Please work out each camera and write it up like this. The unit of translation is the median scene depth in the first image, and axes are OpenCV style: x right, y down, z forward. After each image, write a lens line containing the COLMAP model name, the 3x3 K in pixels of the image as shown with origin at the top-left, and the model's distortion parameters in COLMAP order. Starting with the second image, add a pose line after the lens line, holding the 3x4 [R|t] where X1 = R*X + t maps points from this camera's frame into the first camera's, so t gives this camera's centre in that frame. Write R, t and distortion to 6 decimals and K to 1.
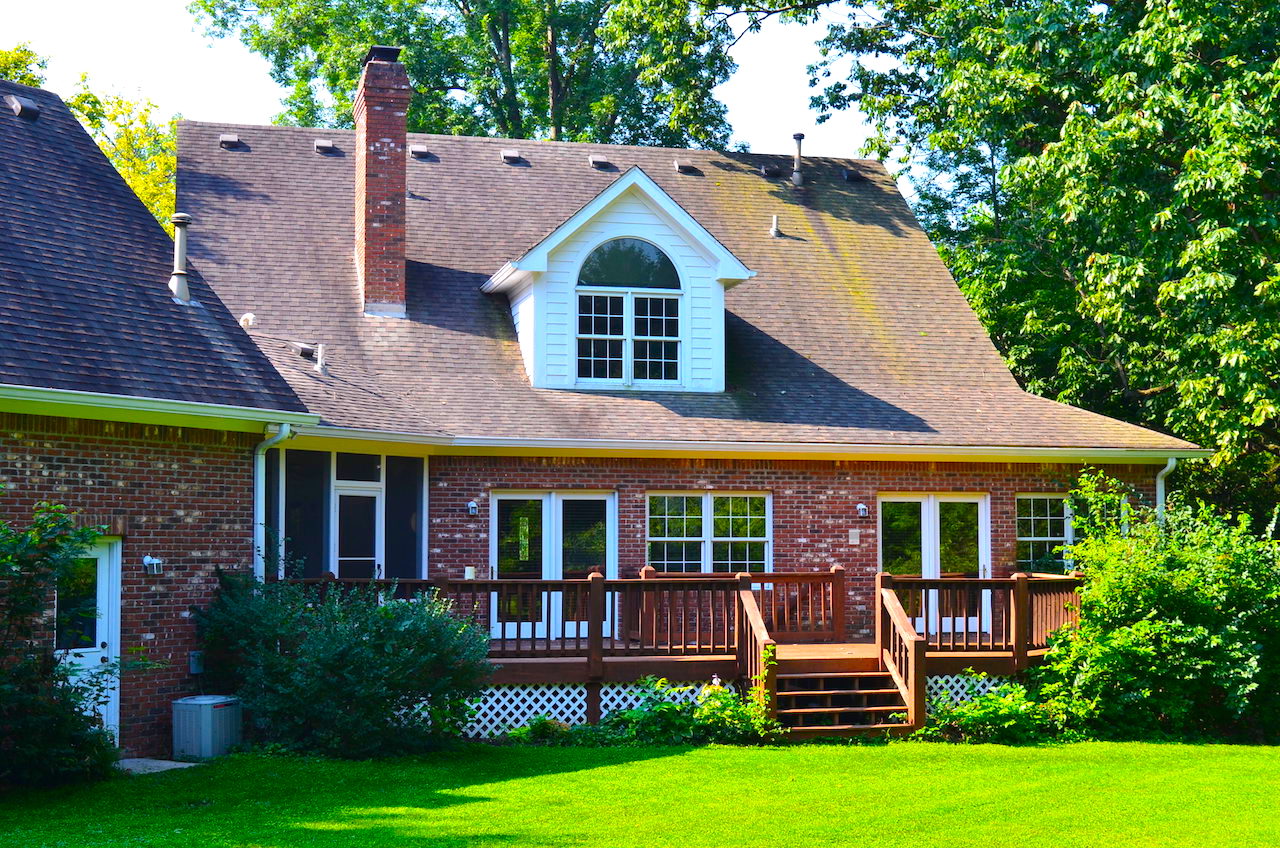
lens RADIAL K [[1805.4, 0, 639.2], [0, 1805.4, 435.4], [0, 0, 1]] dist [-0.029894, 0.000000]
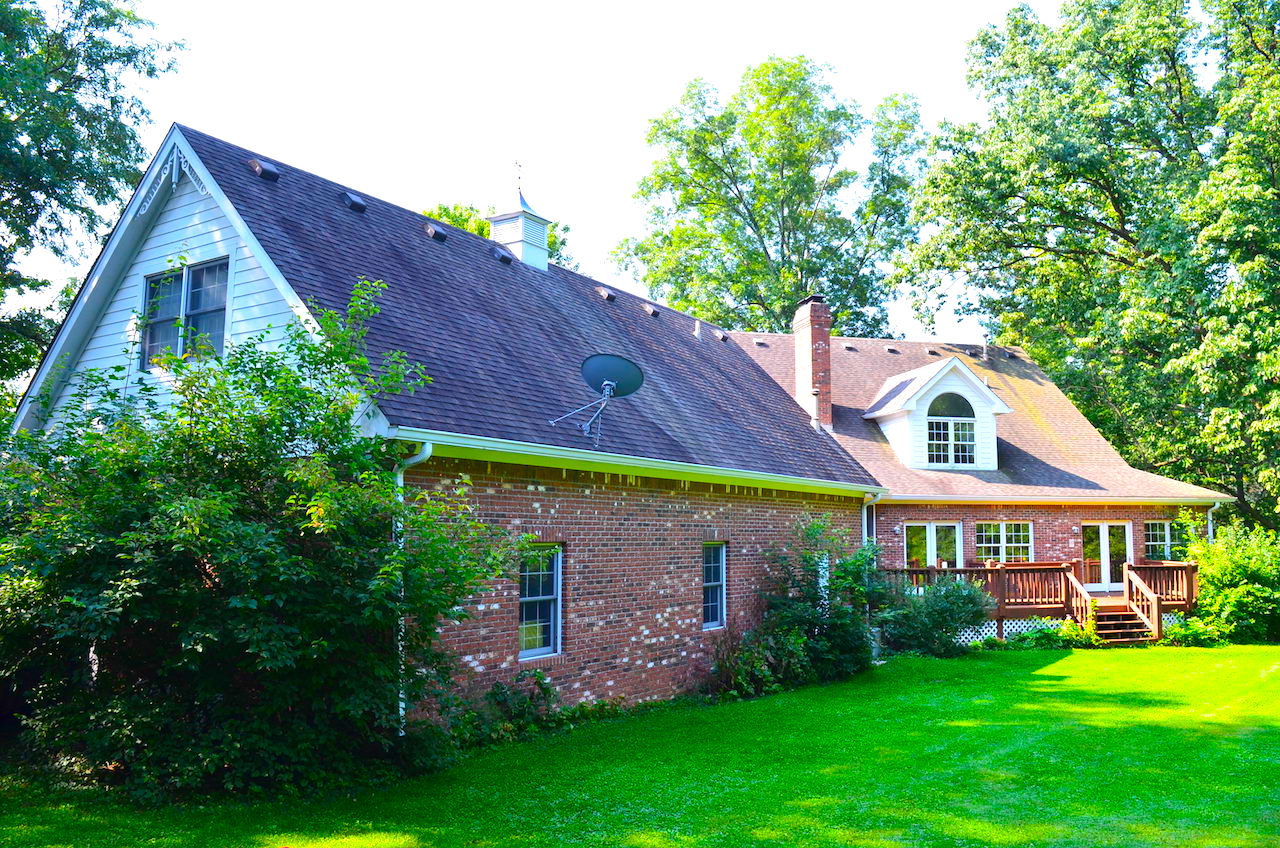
lens RADIAL K [[1013.8, 0, 640.7], [0, 1013.8, 412.1], [0, 0, 1]] dist [-0.081474, -0.001723]
pose [[0.999743, 0.001305, -0.022621, -0.330442], [-0.002557, 0.998460, -0.055417, -0.026065], [0.022514, 0.055461, 0.998207, -0.118835]]
